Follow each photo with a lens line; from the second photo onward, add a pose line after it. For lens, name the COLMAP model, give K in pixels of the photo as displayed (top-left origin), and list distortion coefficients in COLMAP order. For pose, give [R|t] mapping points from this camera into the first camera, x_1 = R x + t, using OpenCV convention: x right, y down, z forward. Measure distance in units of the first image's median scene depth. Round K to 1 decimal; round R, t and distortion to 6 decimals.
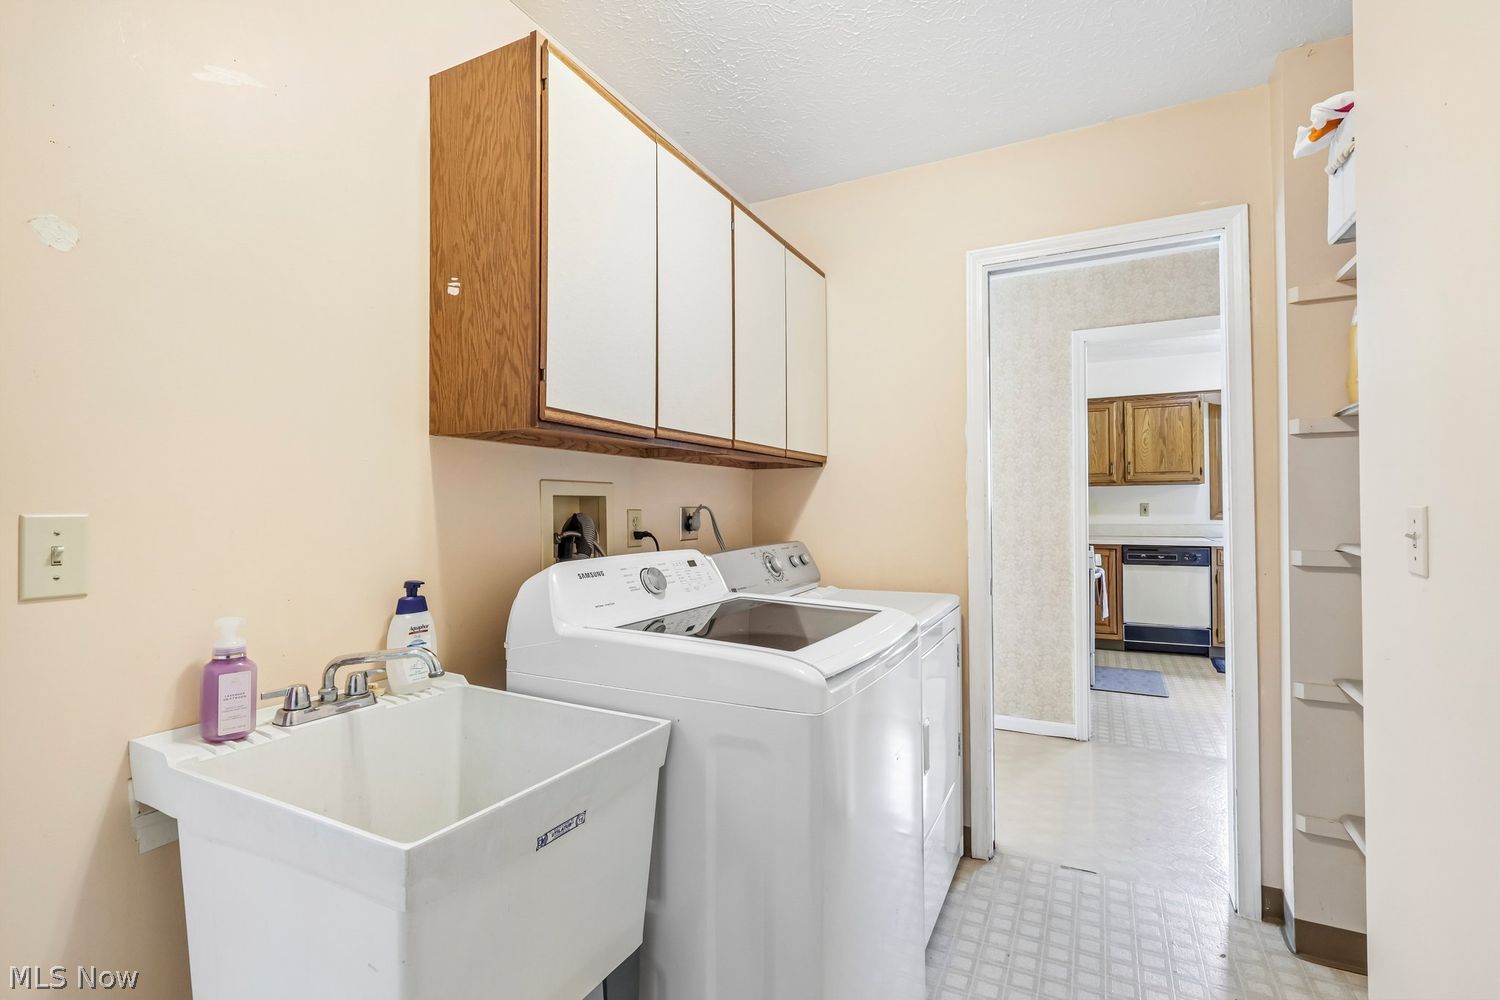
lens RADIAL K [[691.4, 0, 745.9], [0, 691.4, 498.6], [0, 0, 1]] dist [-0.003412, 0.002251]
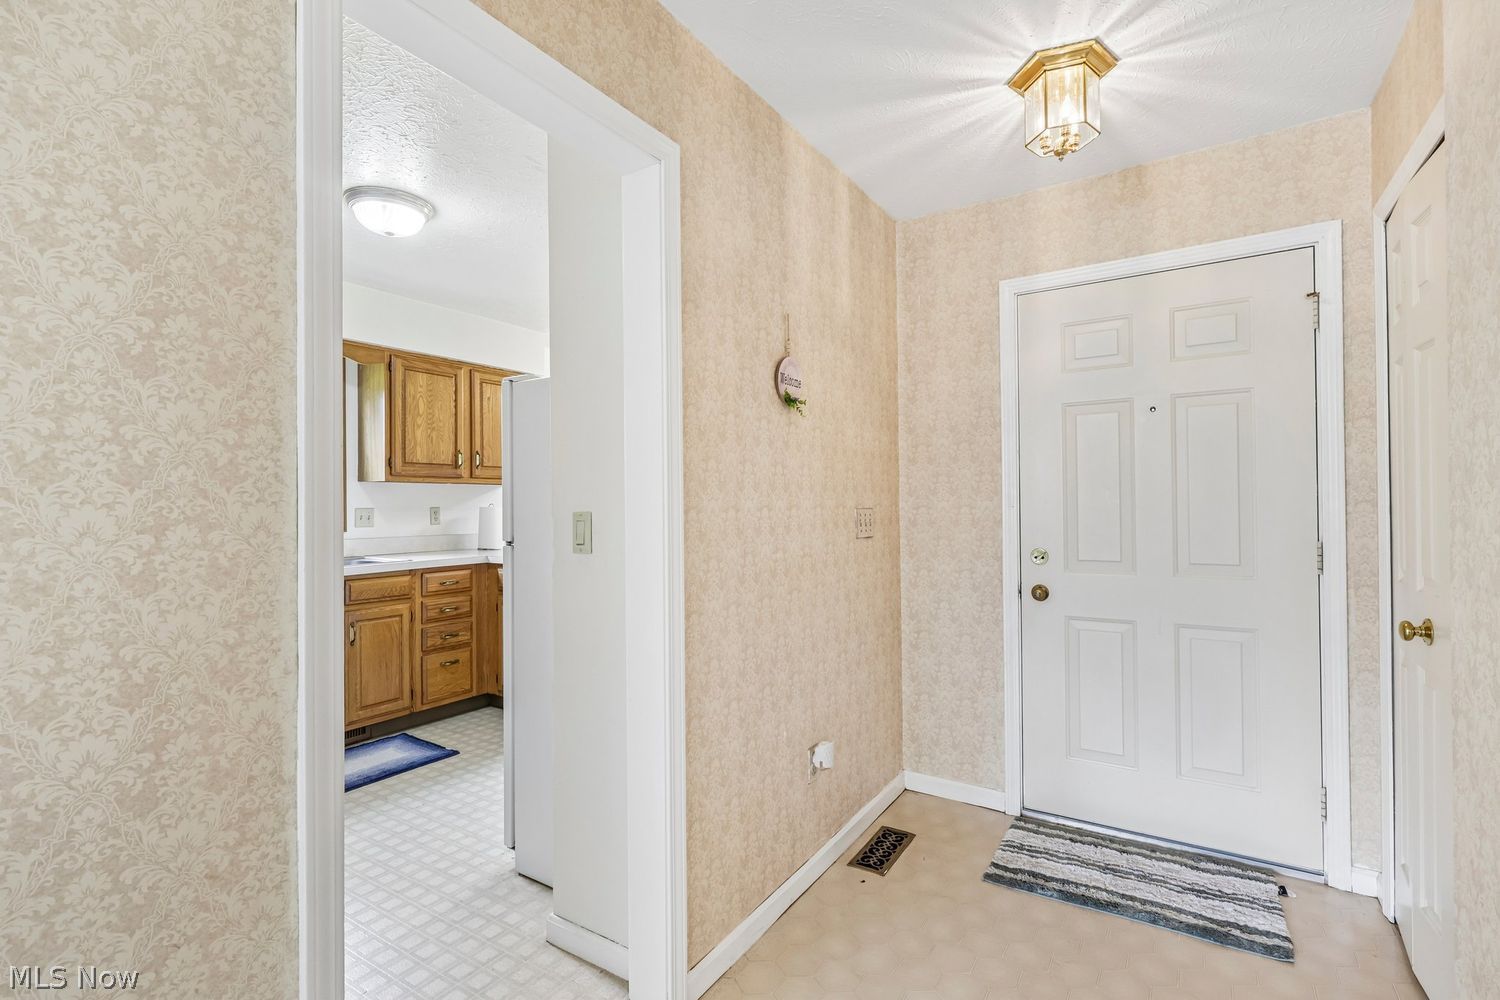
lens RADIAL K [[691.4, 0, 744.2], [0, 691.4, 499.5], [0, 0, 1]] dist [-0.003412, 0.002251]
pose [[0.093548, 0.013078, 0.995529, 0.137959], [-0.007935, 0.999892, -0.012390, 0.001448], [-0.995583, -0.006740, 0.093641, 0.502358]]
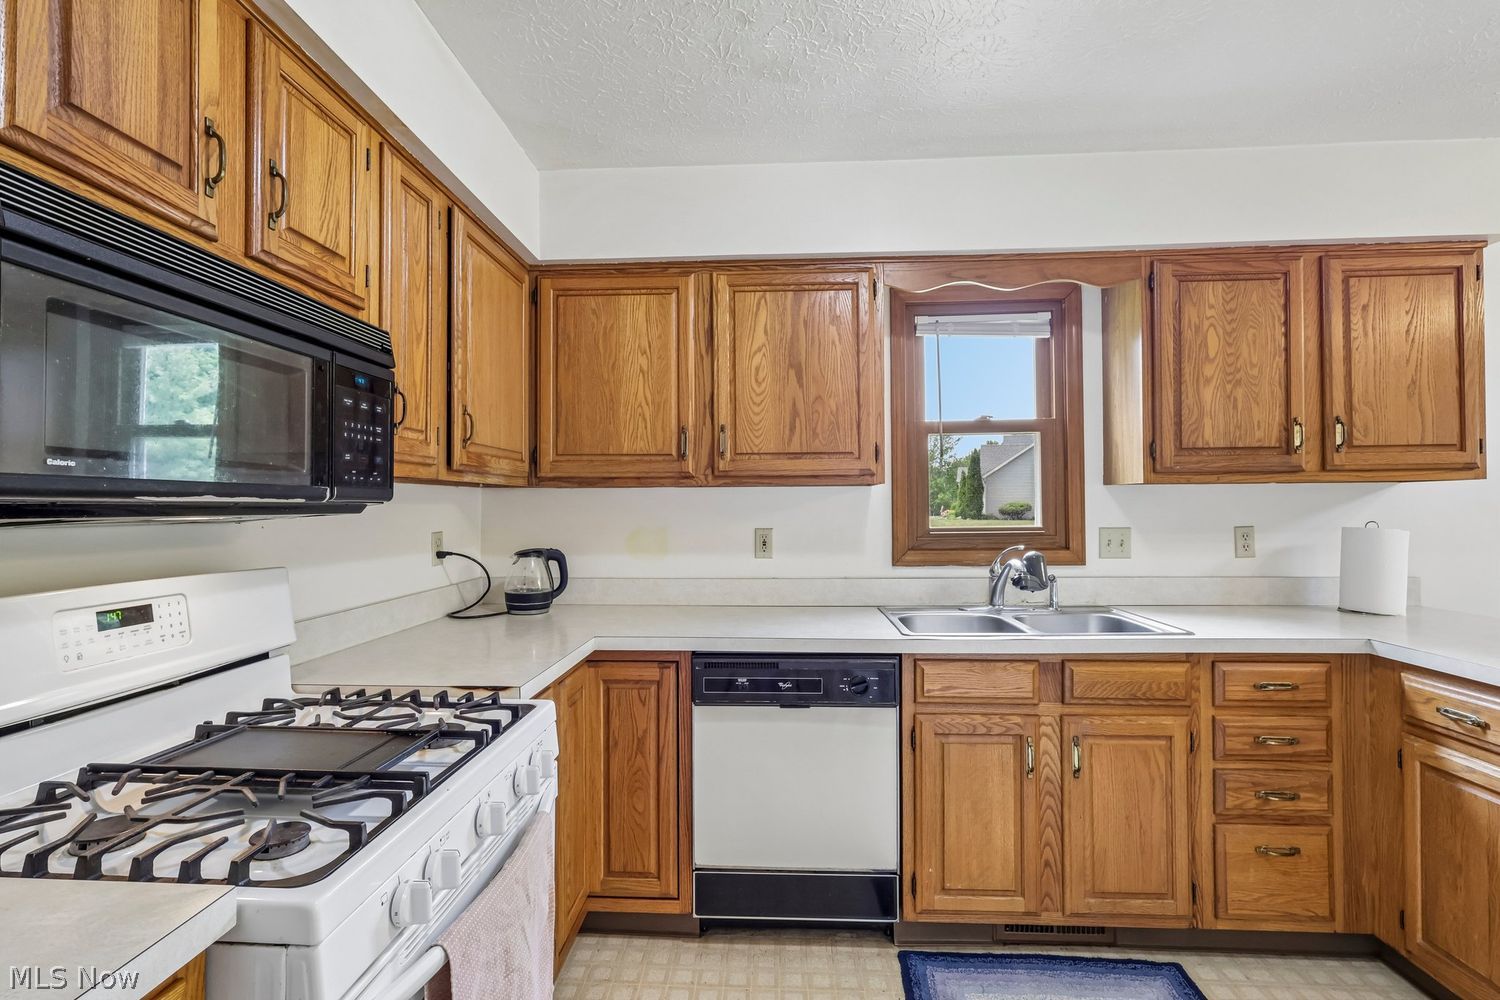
lens RADIAL K [[691.4, 0, 745.7], [0, 691.4, 502.5], [0, 0, 1]] dist [-0.003412, 0.002251]
pose [[0.912598, 0.006176, 0.408811, 0.418993], [-0.006472, 0.999979, -0.000659, -0.009696], [-0.408806, -0.002045, 0.912619, 0.655083]]
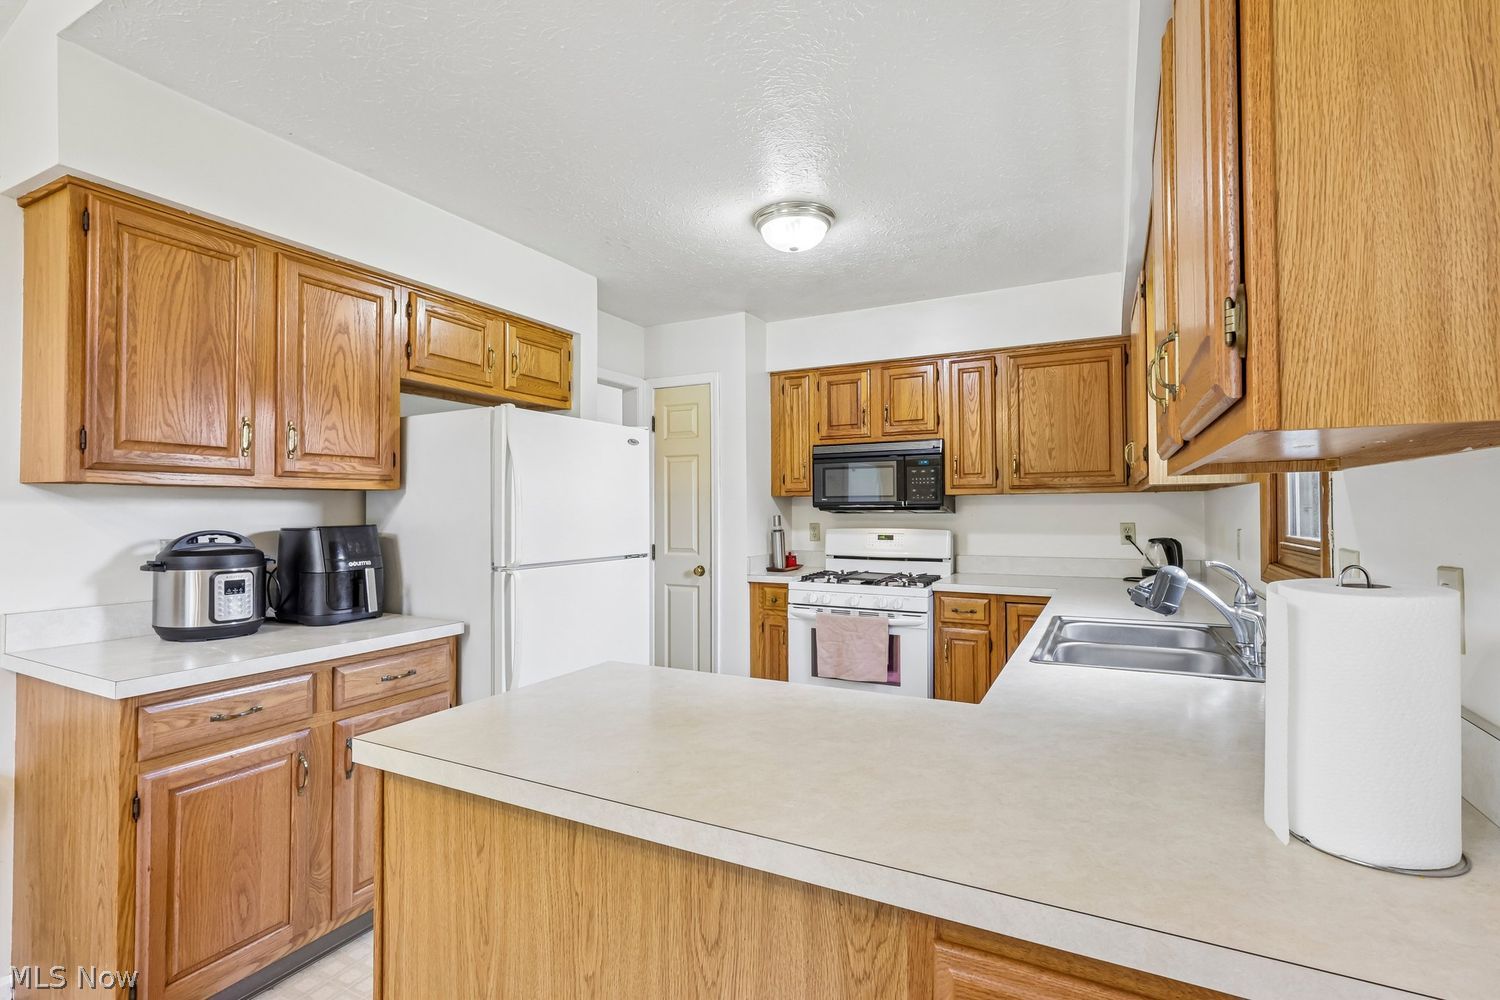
lens RADIAL K [[691.4, 0, 747.3], [0, 691.4, 494.1], [0, 0, 1]] dist [-0.003412, 0.002251]
pose [[-0.005099, -0.008272, -0.999953, 1.051243], [0.014190, 0.999864, -0.008344, -0.017244], [0.999886, -0.014232, -0.004981, 0.762262]]
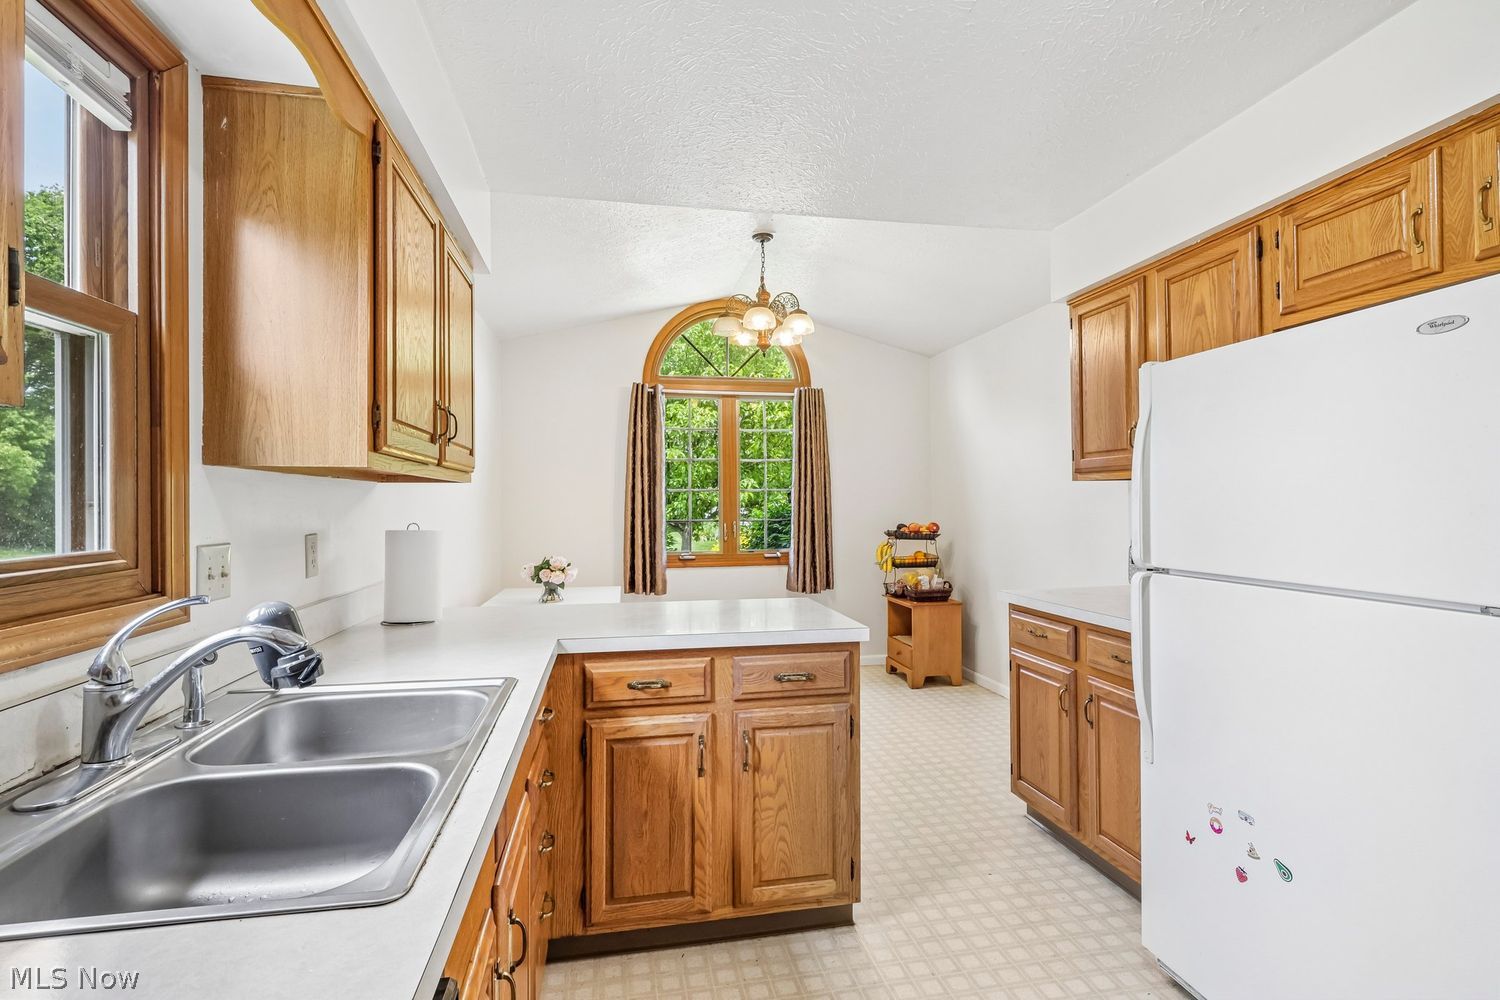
lens RADIAL K [[691.4, 0, 740.5], [0, 691.4, 500.7], [0, 0, 1]] dist [-0.003412, 0.002251]
pose [[-0.613152, 0.020068, 0.789710, 0.511973], [0.003570, 0.999737, -0.022634, -0.004681], [-0.789957, -0.011058, -0.613063, 0.966353]]
